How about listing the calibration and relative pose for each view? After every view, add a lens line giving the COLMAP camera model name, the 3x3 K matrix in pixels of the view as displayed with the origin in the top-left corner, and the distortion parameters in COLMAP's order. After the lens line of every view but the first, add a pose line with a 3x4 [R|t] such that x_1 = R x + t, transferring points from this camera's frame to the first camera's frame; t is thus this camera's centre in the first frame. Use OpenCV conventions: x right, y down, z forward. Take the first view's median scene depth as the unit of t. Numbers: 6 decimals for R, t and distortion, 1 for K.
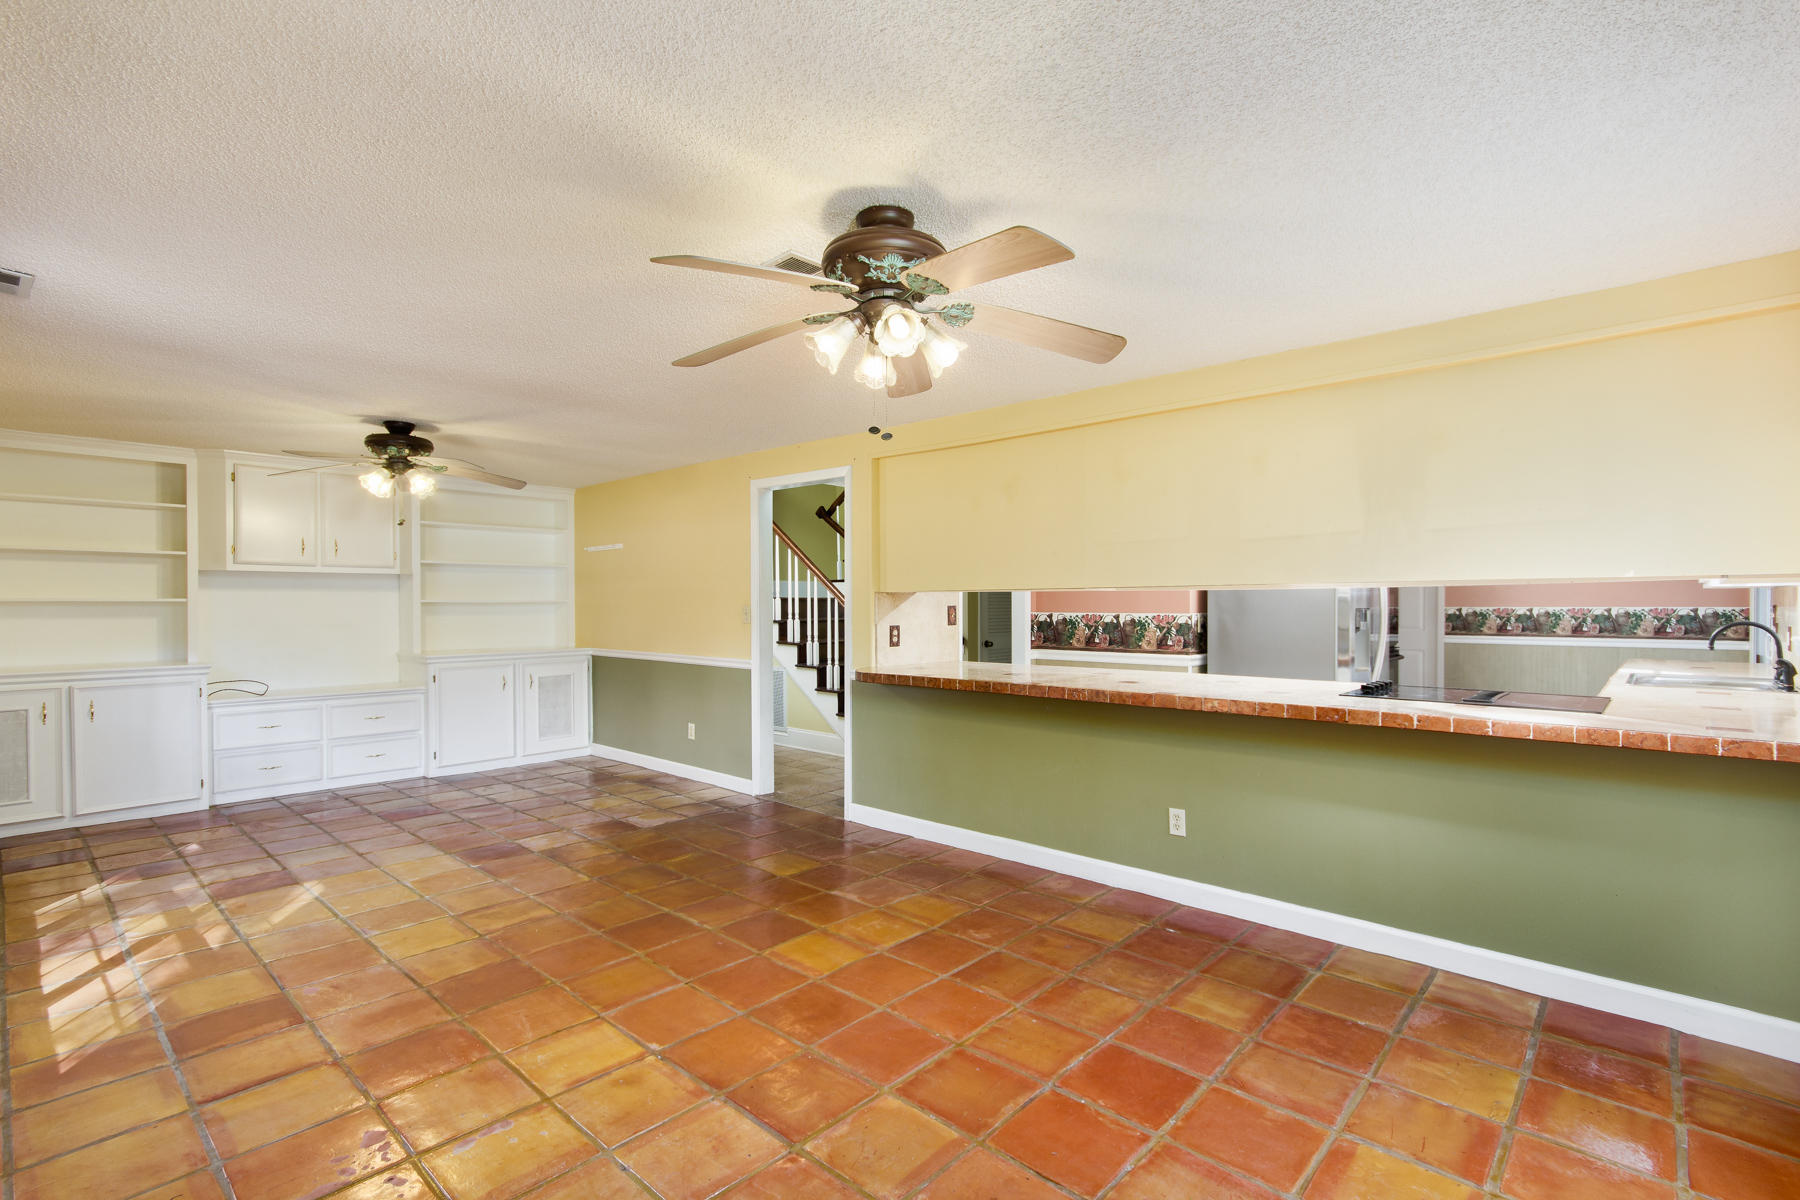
lens RADIAL K [[858.1, 0, 890.4], [0, 858.1, 600.4], [0, 0, 1]] dist [-0.001408, 0.000327]
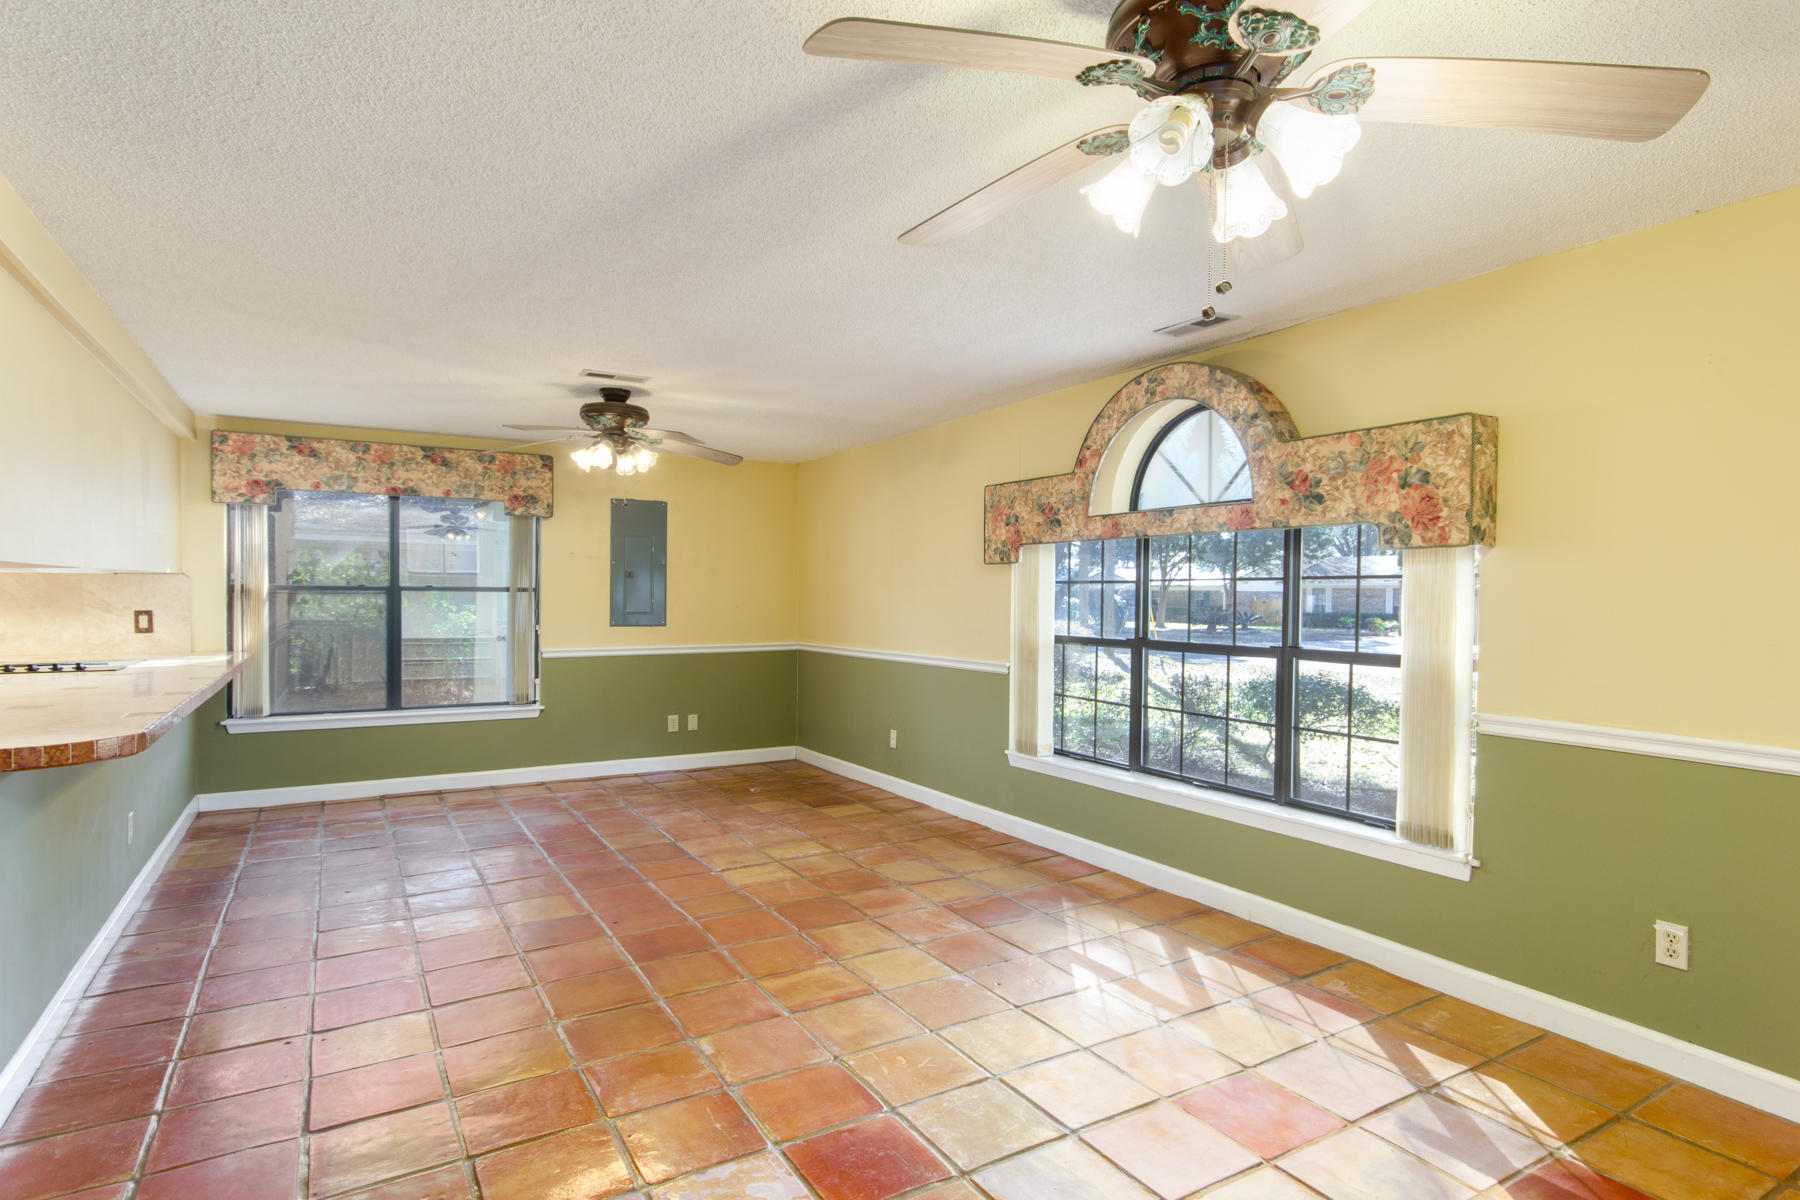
lens RADIAL K [[935.7, 0, 900.2], [0, 935.7, 598.0], [0, 0, 1]] dist [0.003083, 0.000361]
pose [[-0.962978, -0.003292, 0.269561, -0.913611], [0.002186, 0.999797, 0.020018, -0.020349], [-0.269572, 0.019866, -0.962775, 2.181897]]
